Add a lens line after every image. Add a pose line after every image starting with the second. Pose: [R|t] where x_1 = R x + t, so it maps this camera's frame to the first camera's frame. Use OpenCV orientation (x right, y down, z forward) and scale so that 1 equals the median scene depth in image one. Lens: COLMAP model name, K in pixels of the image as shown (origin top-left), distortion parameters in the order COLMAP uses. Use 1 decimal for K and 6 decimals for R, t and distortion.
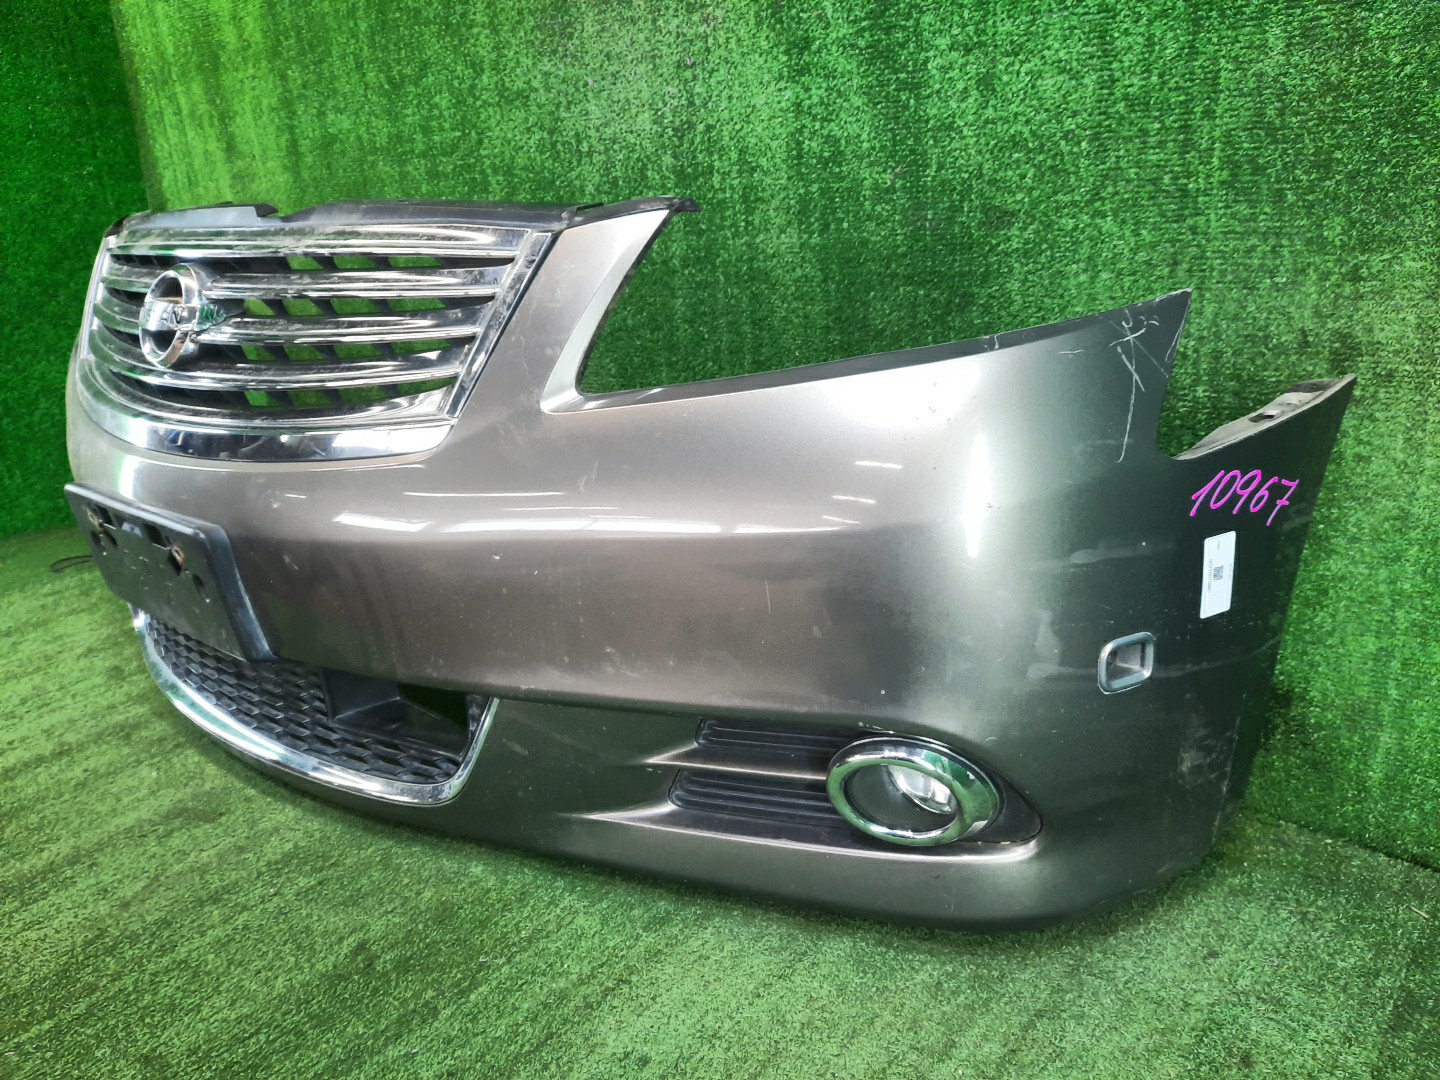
lens RADIAL K [[1044.3, 0, 715.7], [0, 1044.3, 532.9], [0, 0, 1]] dist [-0.023532, 0.005815]
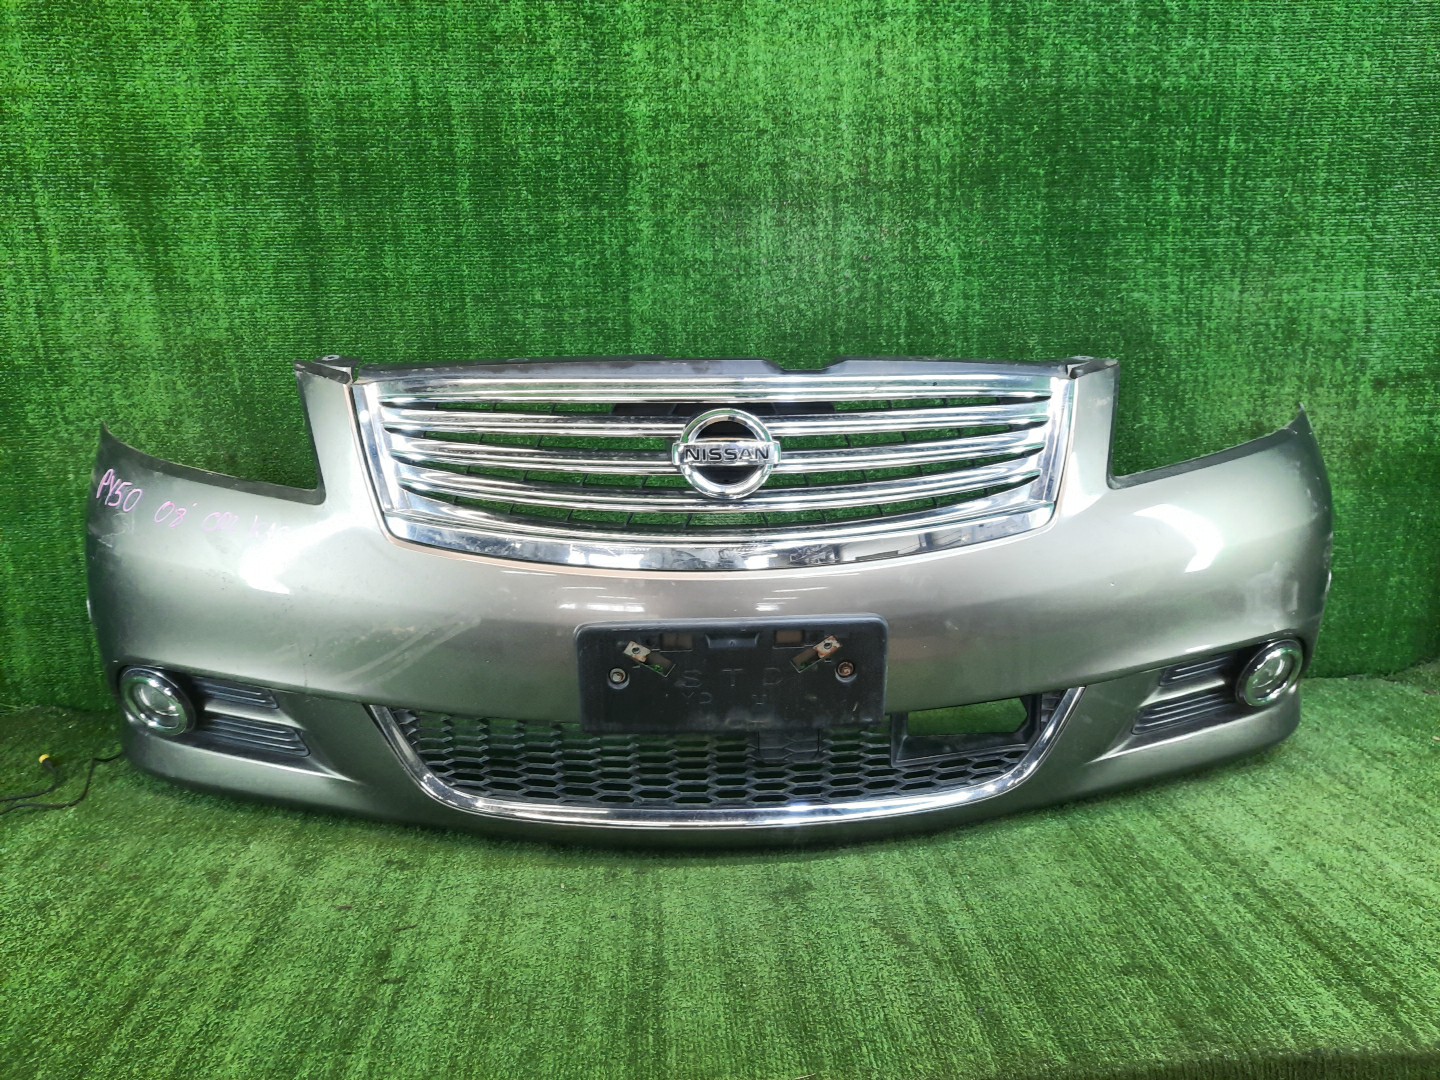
lens RADIAL K [[1044.3, 0, 723.7], [0, 1044.3, 539.9], [0, 0, 1]] dist [-0.023532, 0.005815]
pose [[0.726641, -0.128470, 0.674898, -1.586696], [0.187516, 0.982148, -0.014937, -0.131226], [-0.660931, 0.137408, 0.737759, 0.206667]]
